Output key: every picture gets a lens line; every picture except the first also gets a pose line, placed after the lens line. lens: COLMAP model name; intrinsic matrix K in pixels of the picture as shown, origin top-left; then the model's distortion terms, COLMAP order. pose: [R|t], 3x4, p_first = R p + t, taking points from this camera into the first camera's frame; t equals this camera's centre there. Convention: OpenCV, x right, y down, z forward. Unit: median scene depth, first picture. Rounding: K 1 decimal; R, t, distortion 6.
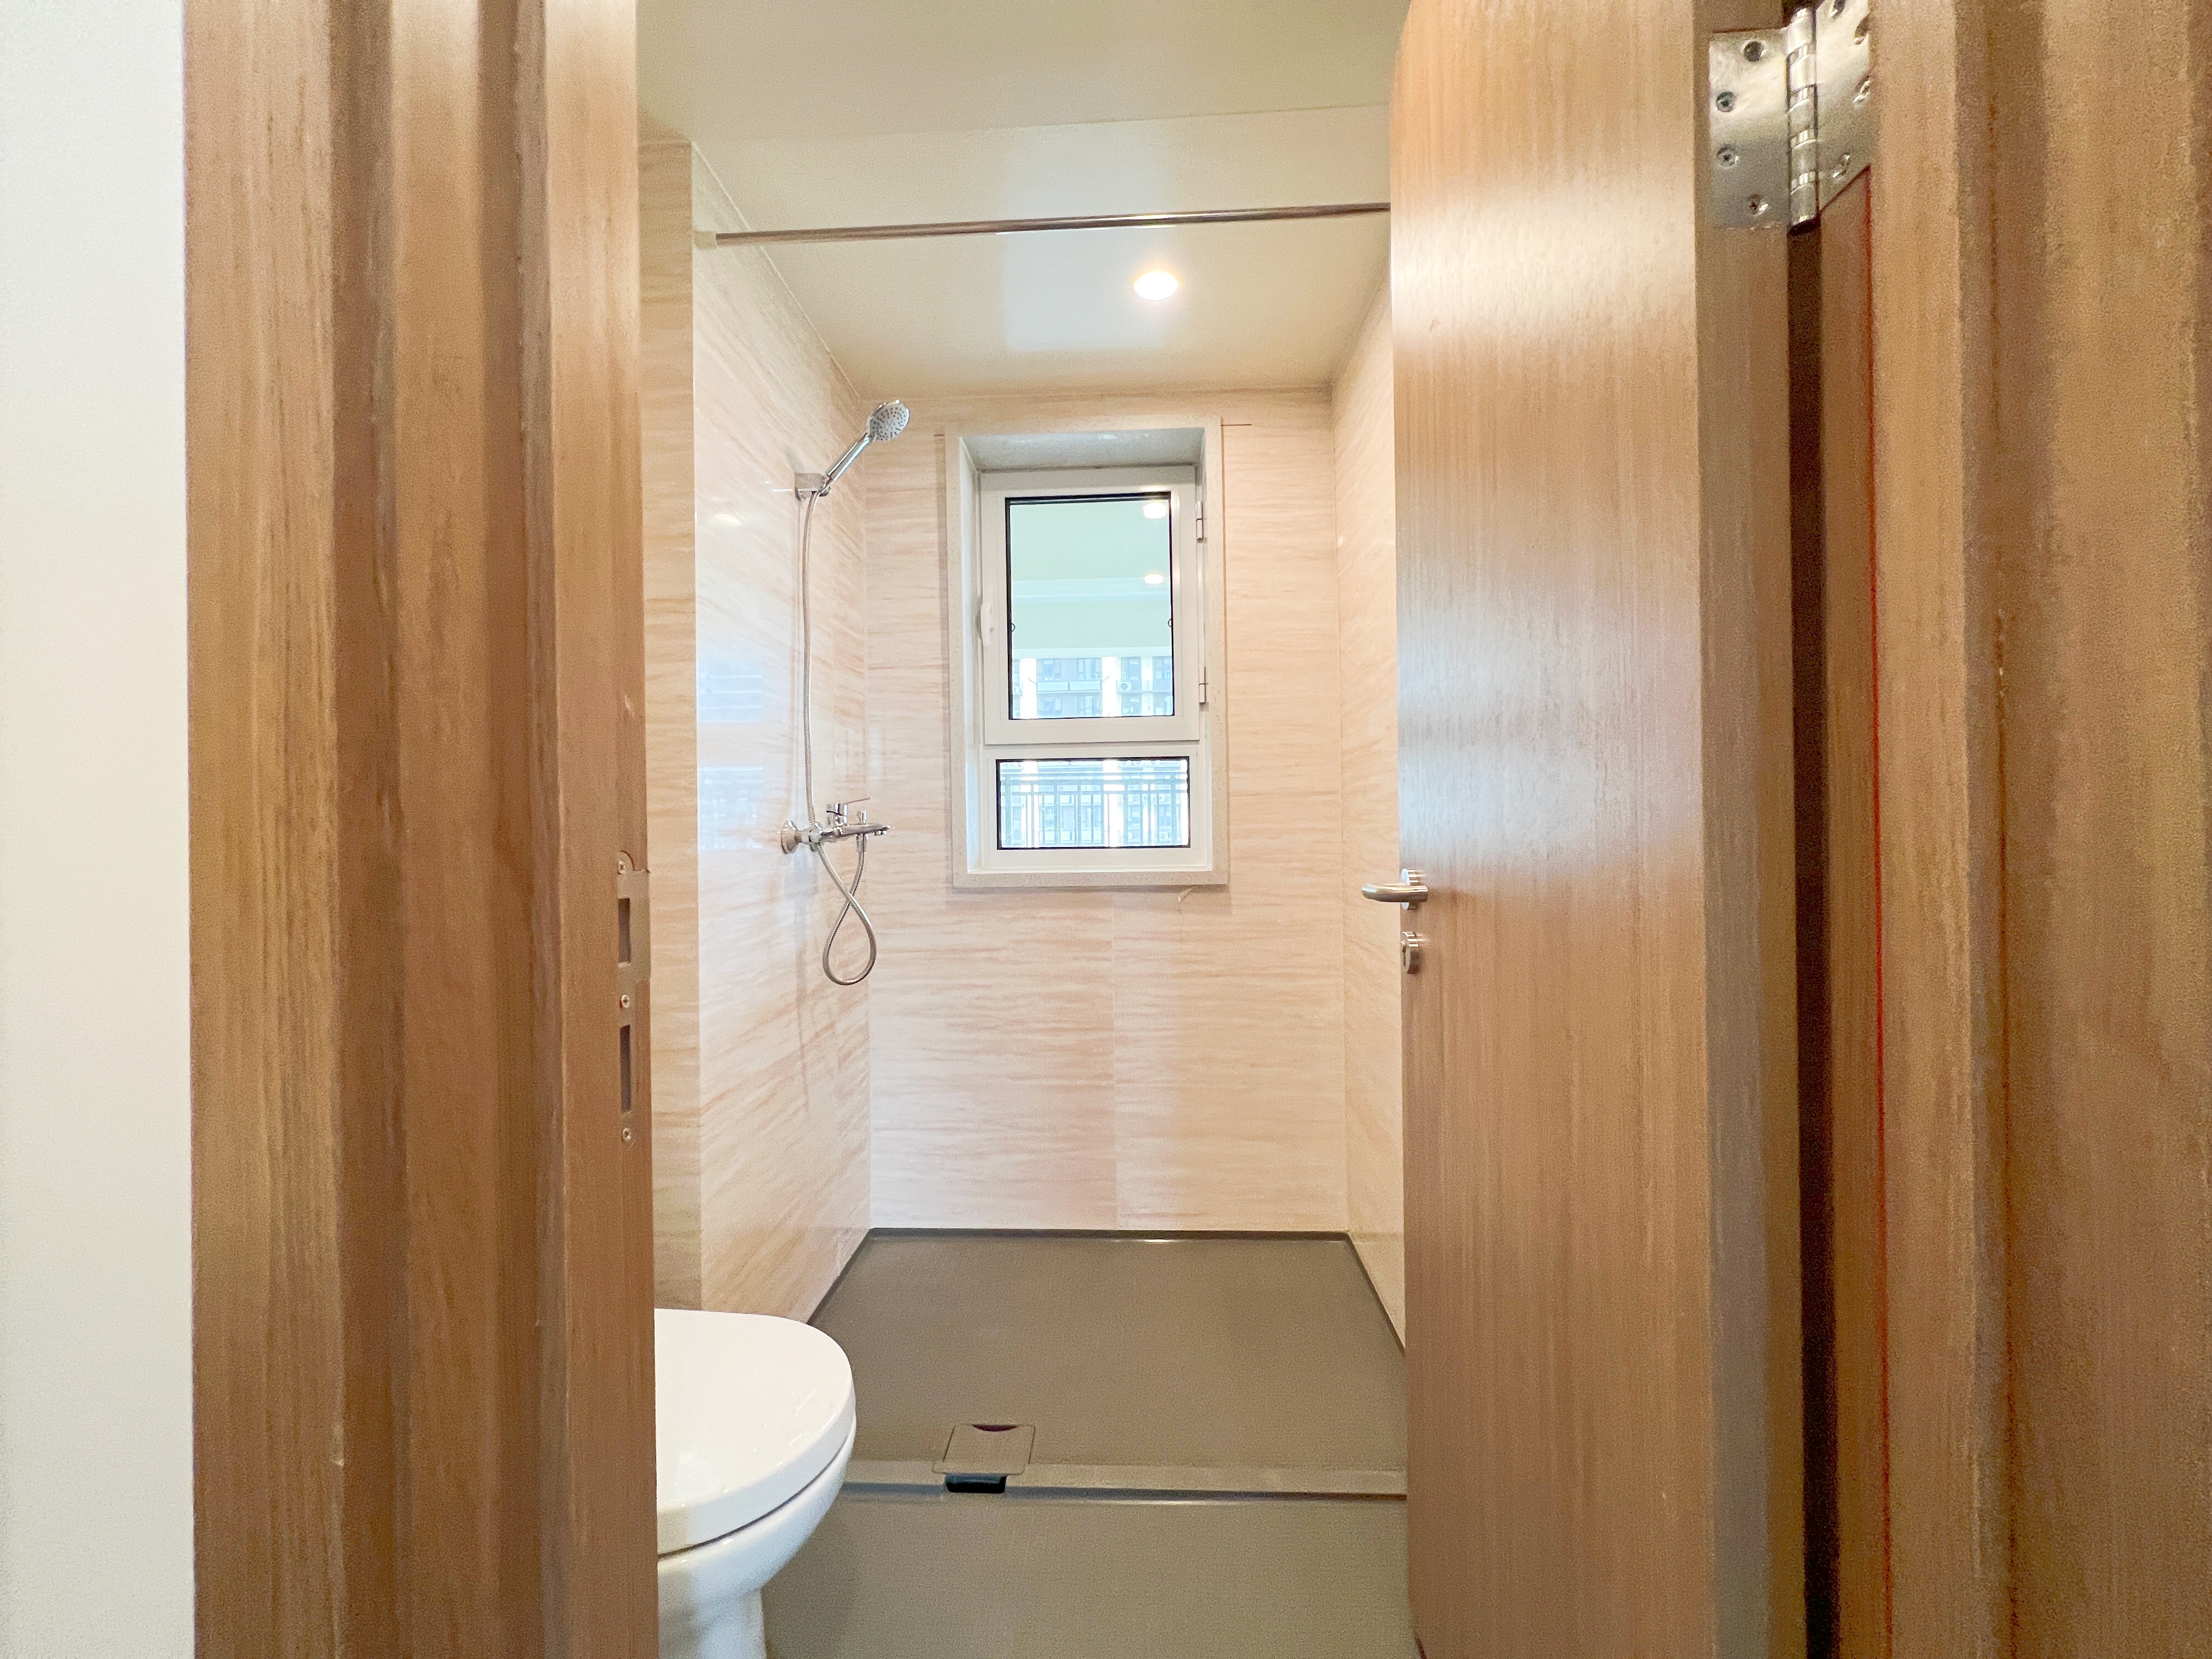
lens RADIAL K [[887.6, 0, 1106.1], [0, 887.6, 834.4], [0, 0, 1]] dist [0.000951, 0.000057]
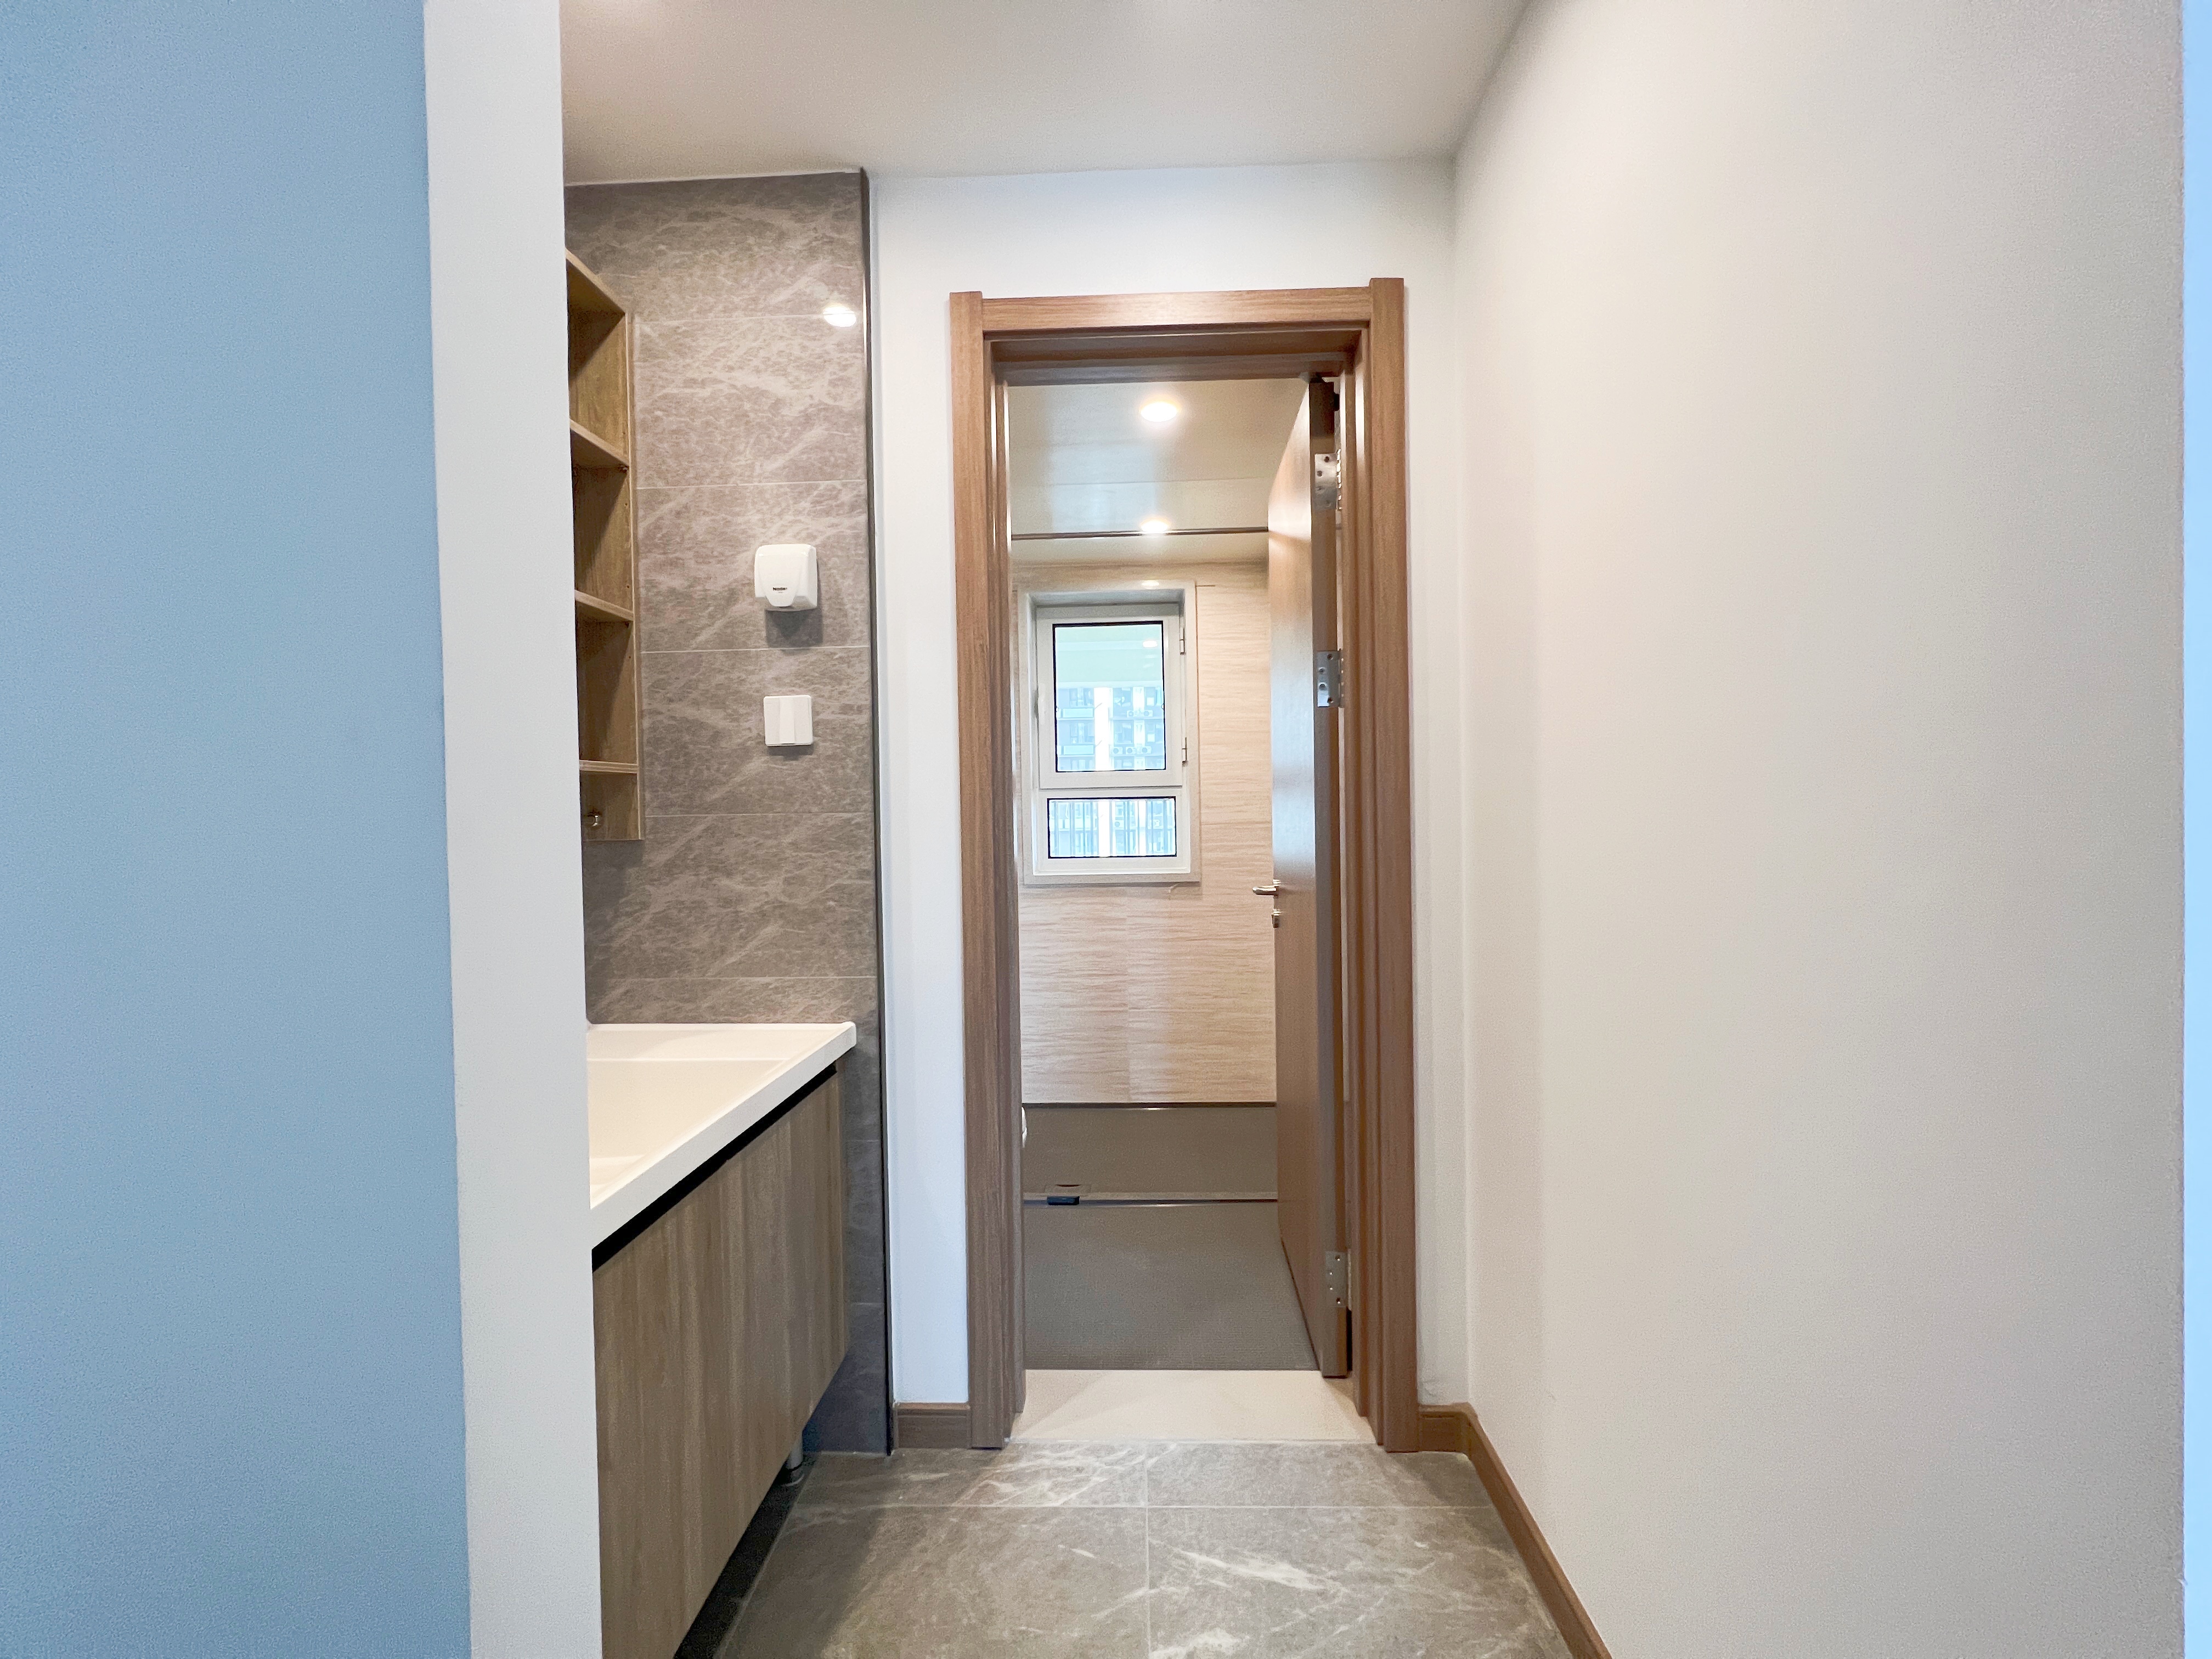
lens RADIAL K [[887.6, 0, 1112.0], [0, 887.6, 824.4], [0, 0, 1]] dist [0.000951, 0.000057]
pose [[0.999771, -0.002797, 0.021209, -0.050404], [0.002712, 0.999988, 0.004035, -0.050316], [-0.021220, -0.003976, 0.999767, -0.551138]]
